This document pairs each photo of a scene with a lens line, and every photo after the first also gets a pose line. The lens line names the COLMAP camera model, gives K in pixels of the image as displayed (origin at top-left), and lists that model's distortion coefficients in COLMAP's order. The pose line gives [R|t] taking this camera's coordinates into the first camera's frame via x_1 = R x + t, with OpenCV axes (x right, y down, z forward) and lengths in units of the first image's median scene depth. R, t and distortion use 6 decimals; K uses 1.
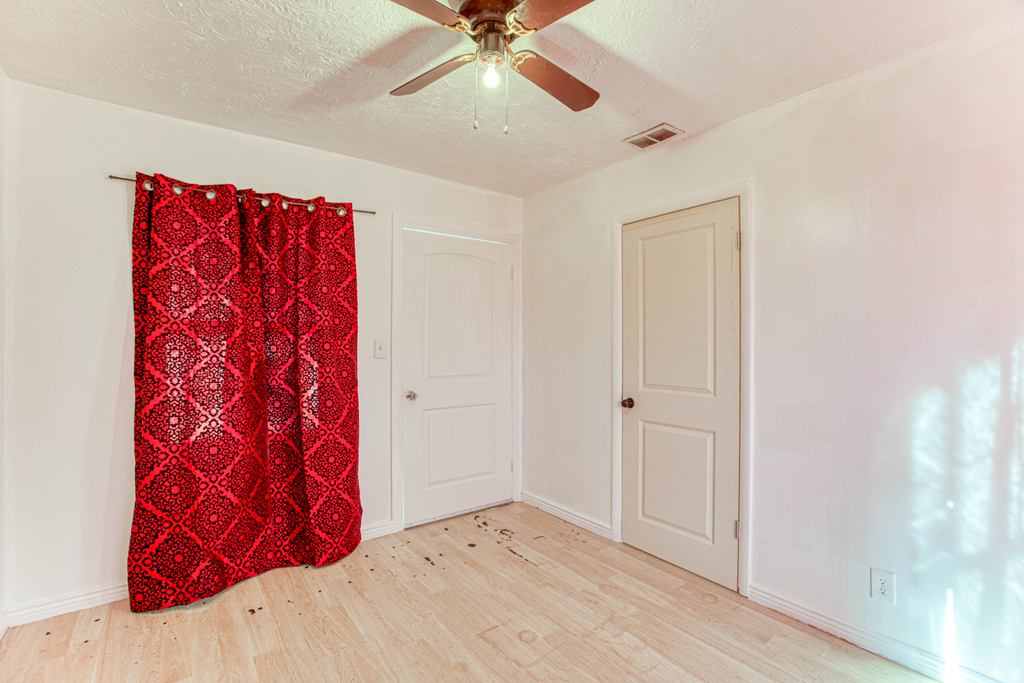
lens RADIAL K [[467.5, 0, 507.5], [0, 467.5, 339.9], [0, 0, 1]] dist [-0.037183, 0.008145]
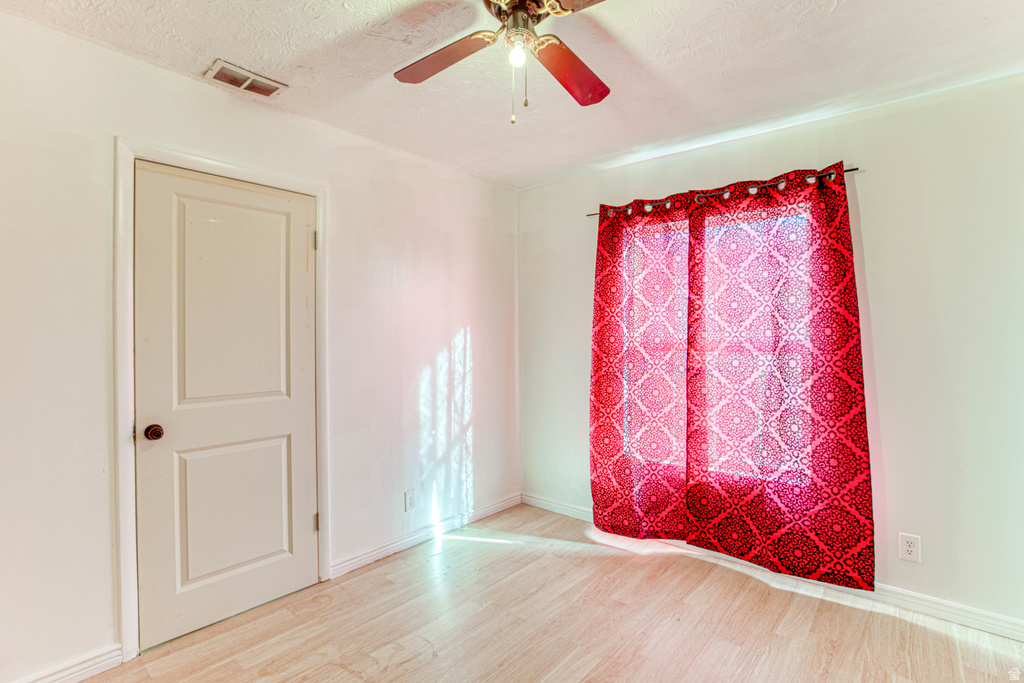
lens RADIAL K [[467.5, 0, 516.6], [0, 467.5, 342.7], [0, 0, 1]] dist [-0.037183, 0.008145]
pose [[-0.214628, -0.003517, 0.976690, -0.703939], [0.008634, 0.999948, 0.005499, 0.012696], [-0.976658, 0.009613, -0.214586, 0.919831]]
